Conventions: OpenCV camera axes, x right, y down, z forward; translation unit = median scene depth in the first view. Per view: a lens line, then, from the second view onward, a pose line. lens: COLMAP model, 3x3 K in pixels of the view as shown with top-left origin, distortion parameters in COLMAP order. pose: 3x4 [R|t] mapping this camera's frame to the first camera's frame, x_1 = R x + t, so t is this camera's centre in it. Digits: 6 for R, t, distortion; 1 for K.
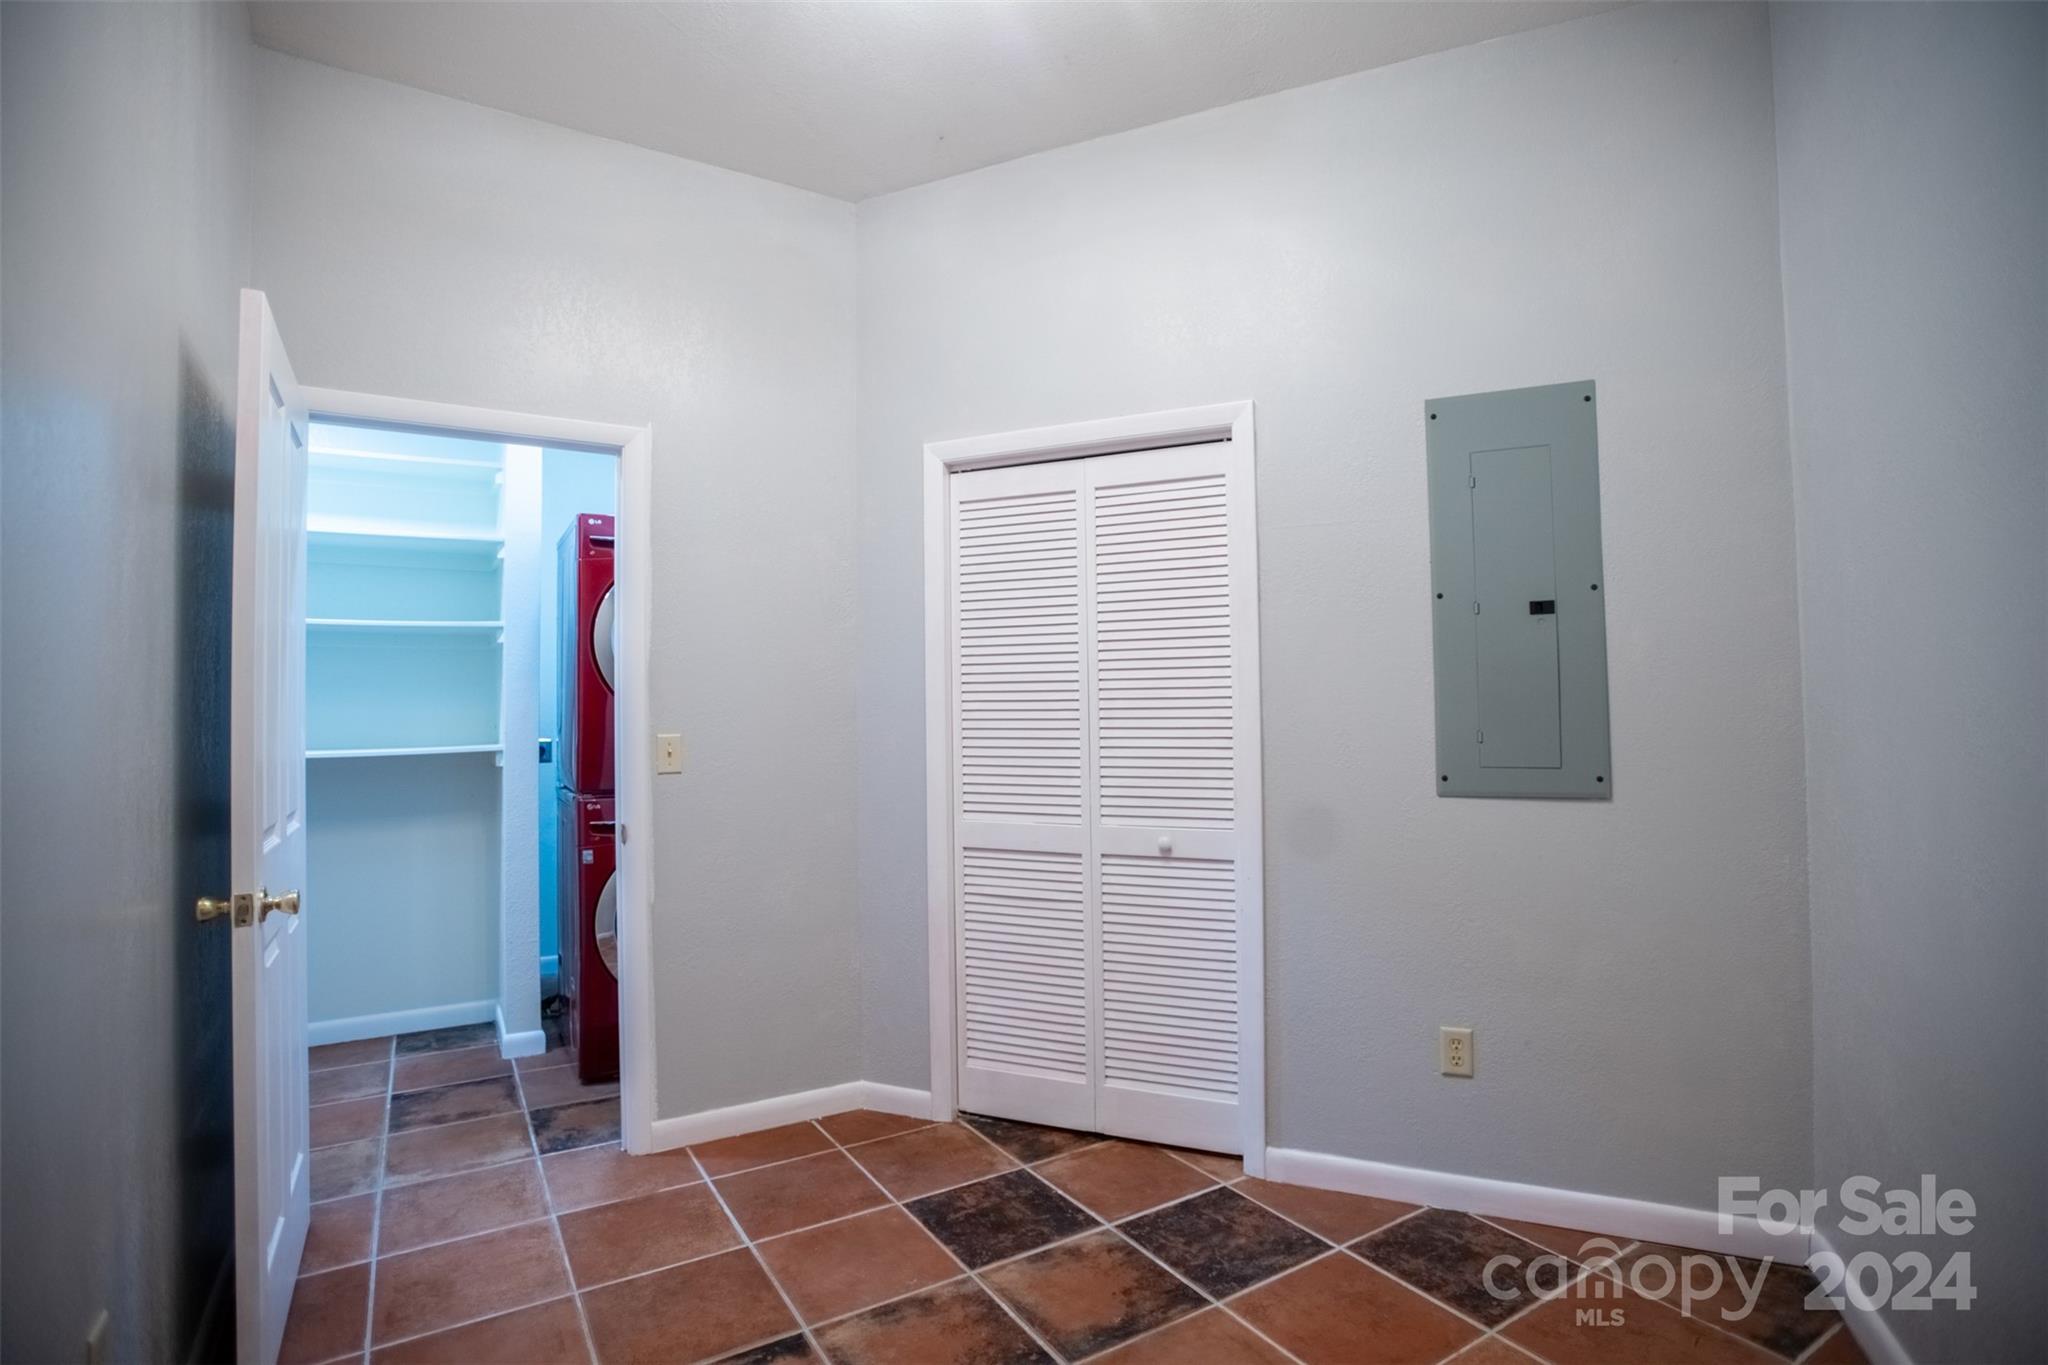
lens RADIAL K [[986.1, 0, 1024.5], [0, 986.1, 686.8], [0, 0, 1]] dist [-0.023742, 0.001092]
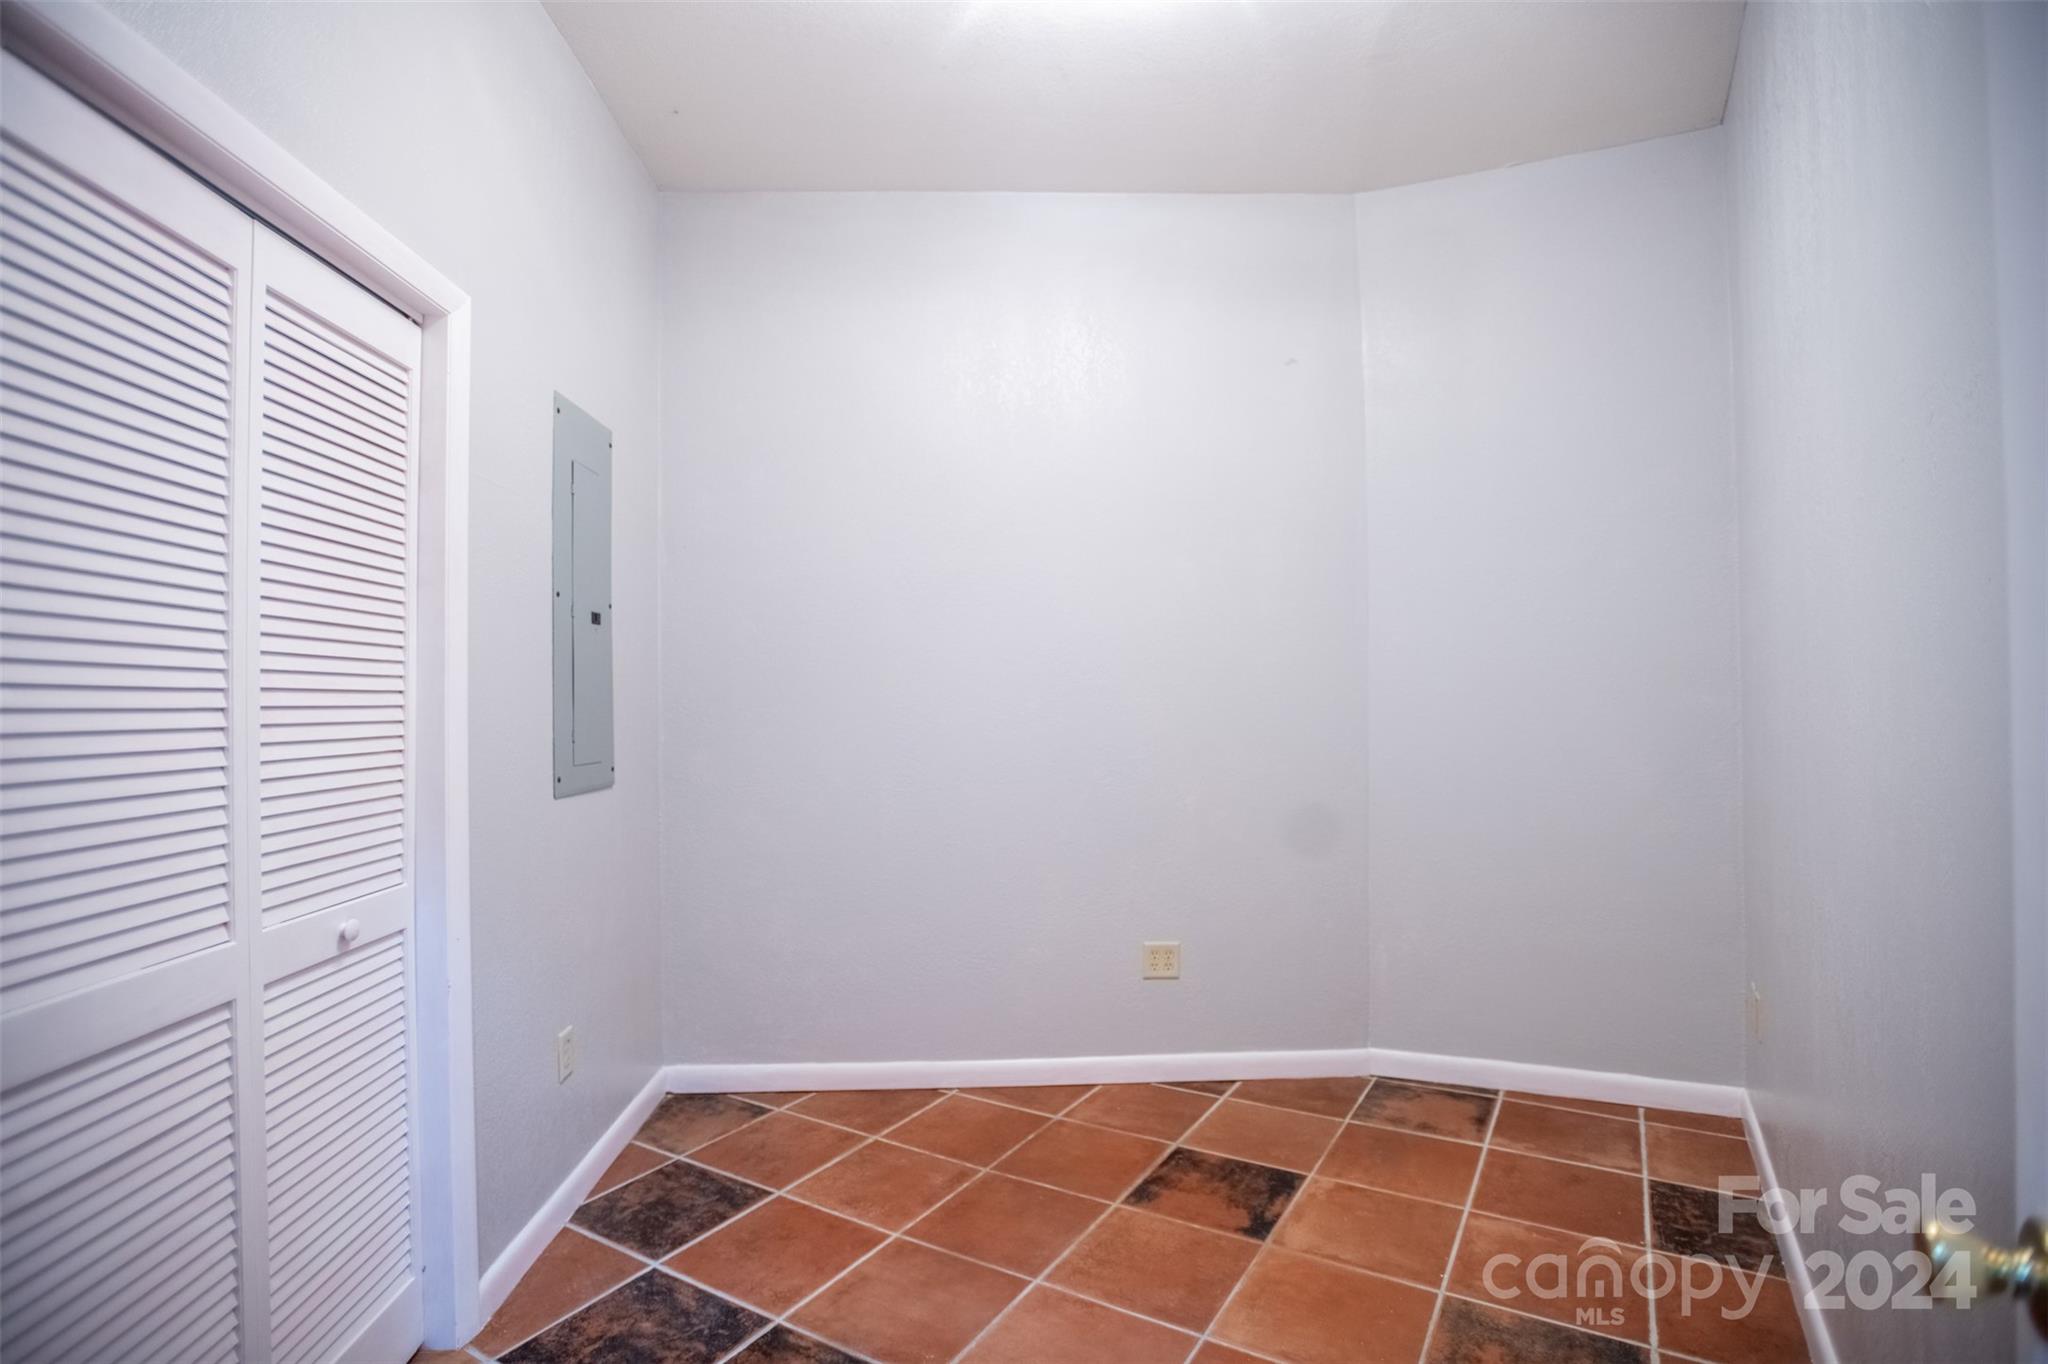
lens RADIAL K [[986.1, 0, 1023.4], [0, 986.1, 684.7], [0, 0, 1]] dist [-0.023742, 0.001092]
pose [[-0.446754, 0.034458, 0.893993, -0.716724], [-0.007179, 0.999088, -0.042096, 0.038672], [-0.894628, -0.025225, -0.446099, 1.109978]]
